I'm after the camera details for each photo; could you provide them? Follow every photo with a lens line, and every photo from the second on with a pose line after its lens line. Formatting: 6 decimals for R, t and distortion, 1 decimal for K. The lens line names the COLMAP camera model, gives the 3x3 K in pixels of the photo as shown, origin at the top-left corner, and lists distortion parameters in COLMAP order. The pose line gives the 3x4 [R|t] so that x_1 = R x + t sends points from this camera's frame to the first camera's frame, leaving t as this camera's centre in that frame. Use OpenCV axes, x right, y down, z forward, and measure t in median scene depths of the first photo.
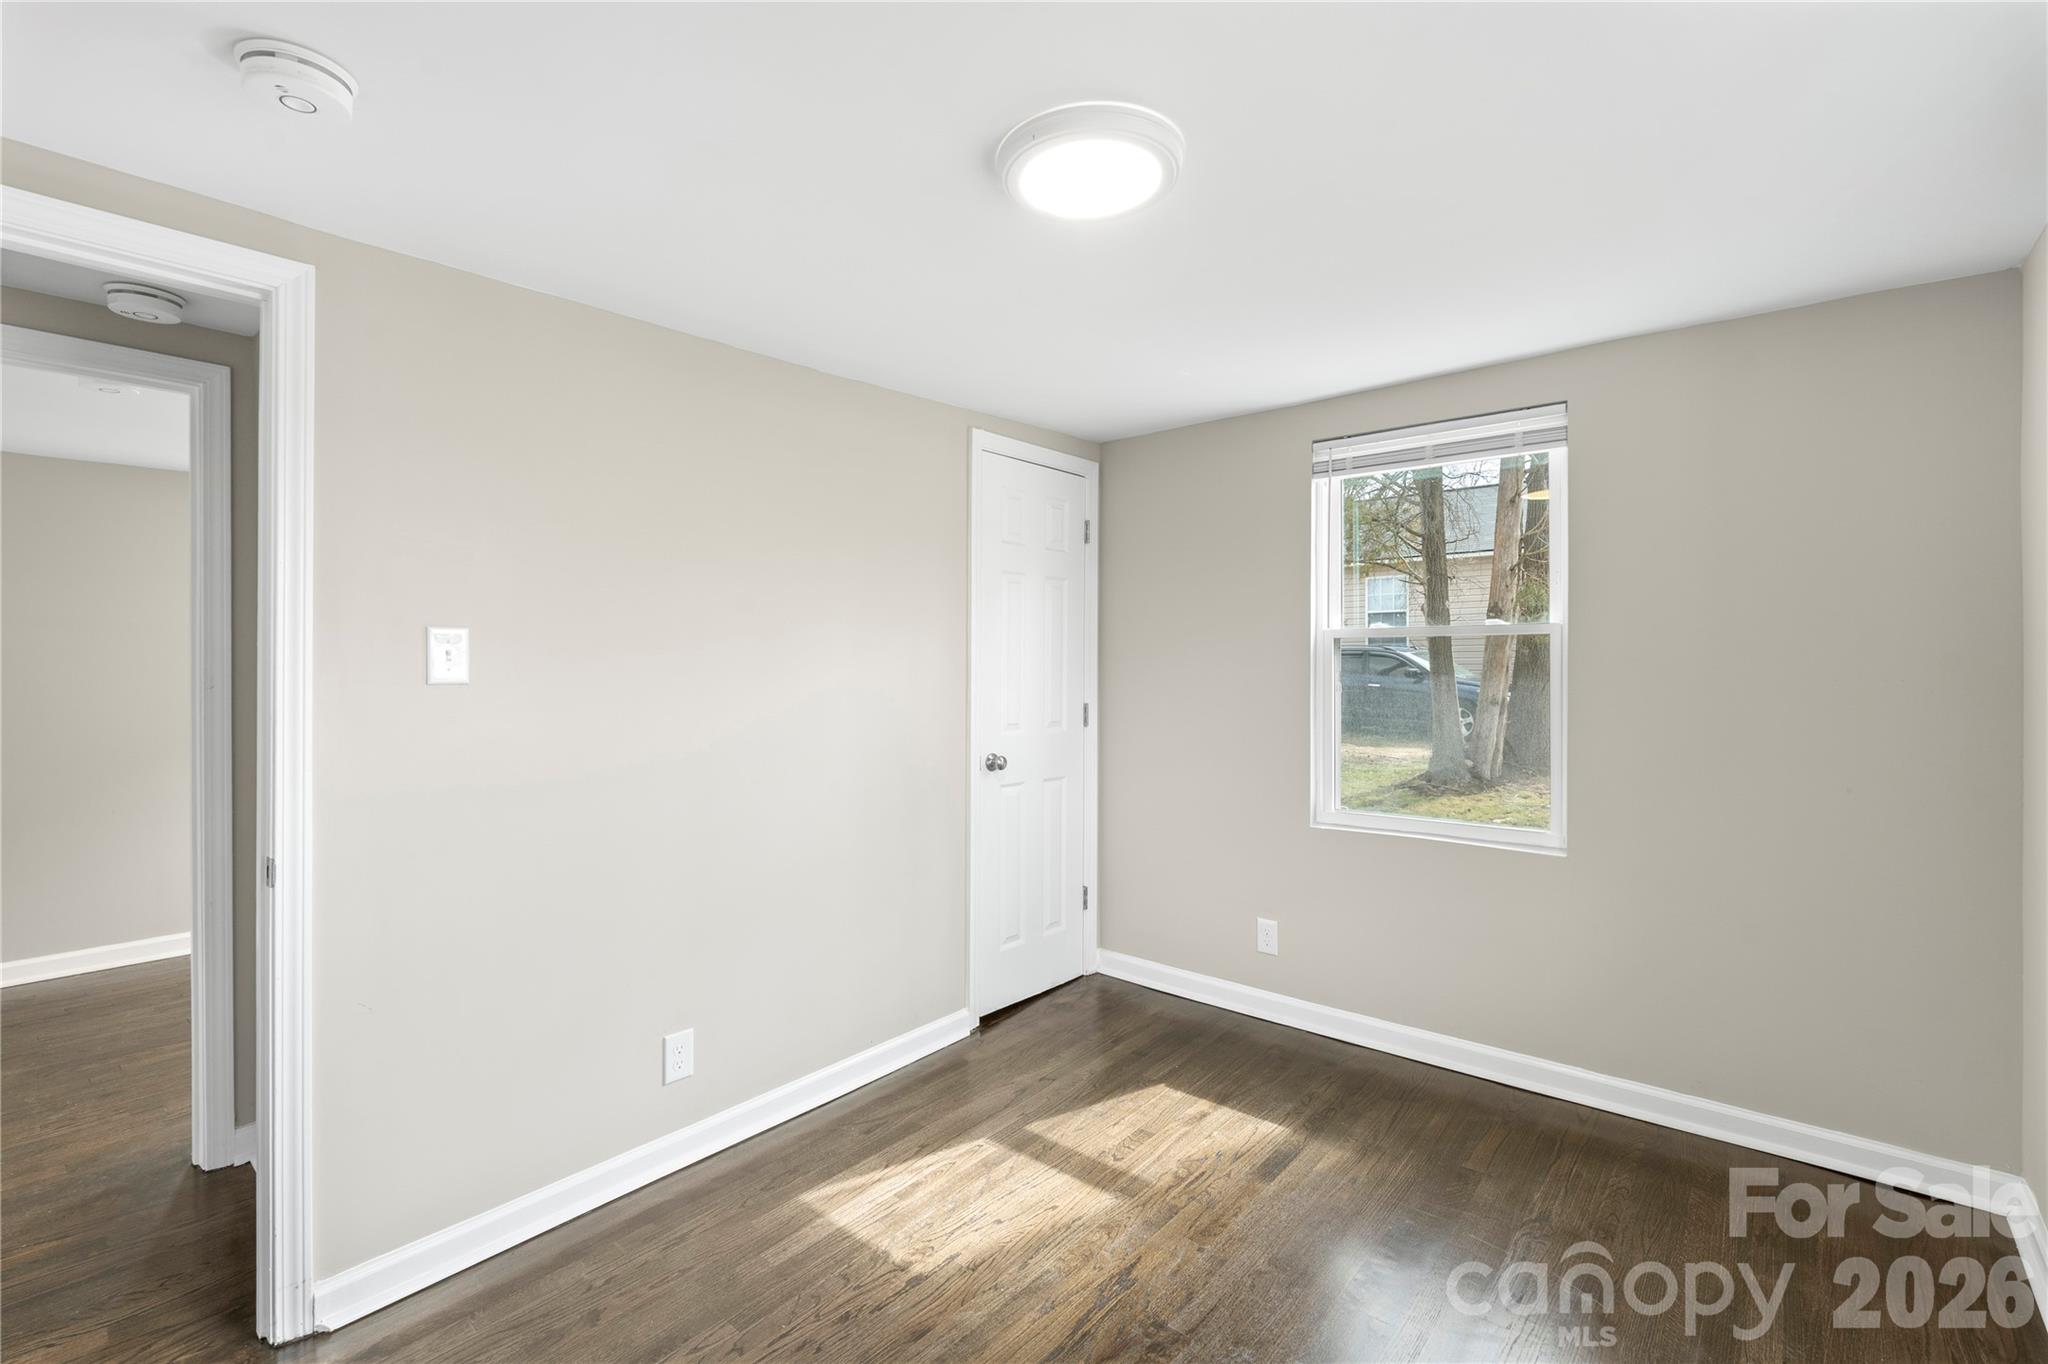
lens RADIAL K [[906.9, 0, 1027.2], [0, 906.9, 683.1], [0, 0, 1]] dist [-0.000884, 0.000058]
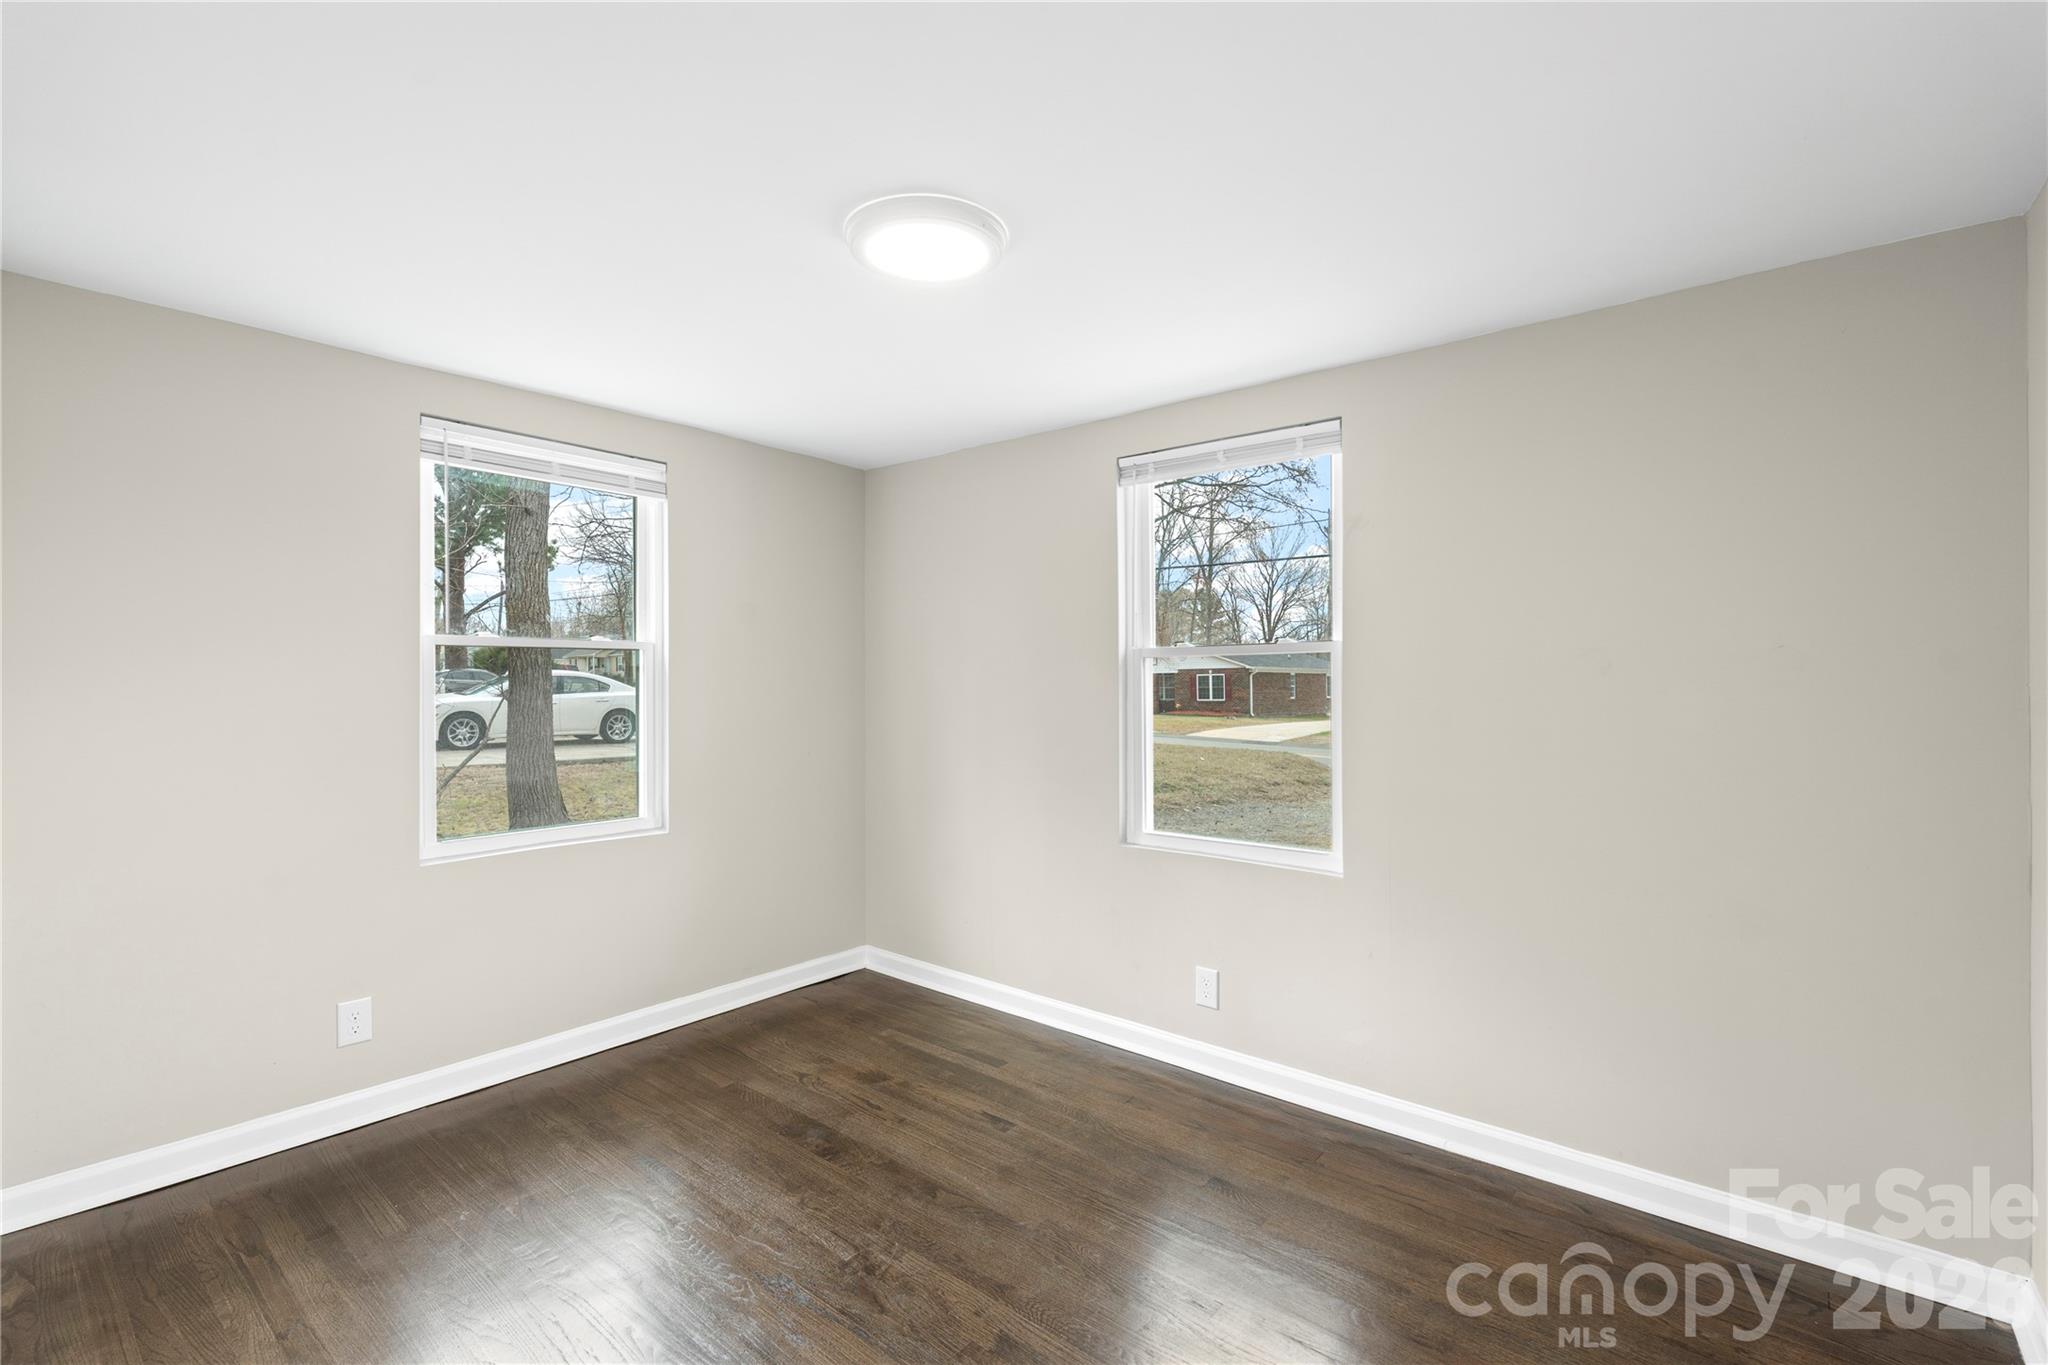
lens RADIAL K [[904.6, 0, 1036.9], [0, 904.6, 692.2], [0, 0, 1]] dist [-0.000297, -0.000237]
pose [[-0.008373, -0.009349, 0.999921, -0.619523], [0.024115, 0.999664, 0.009548, 0.002529], [-0.999674, 0.024193, -0.008144, 0.491102]]
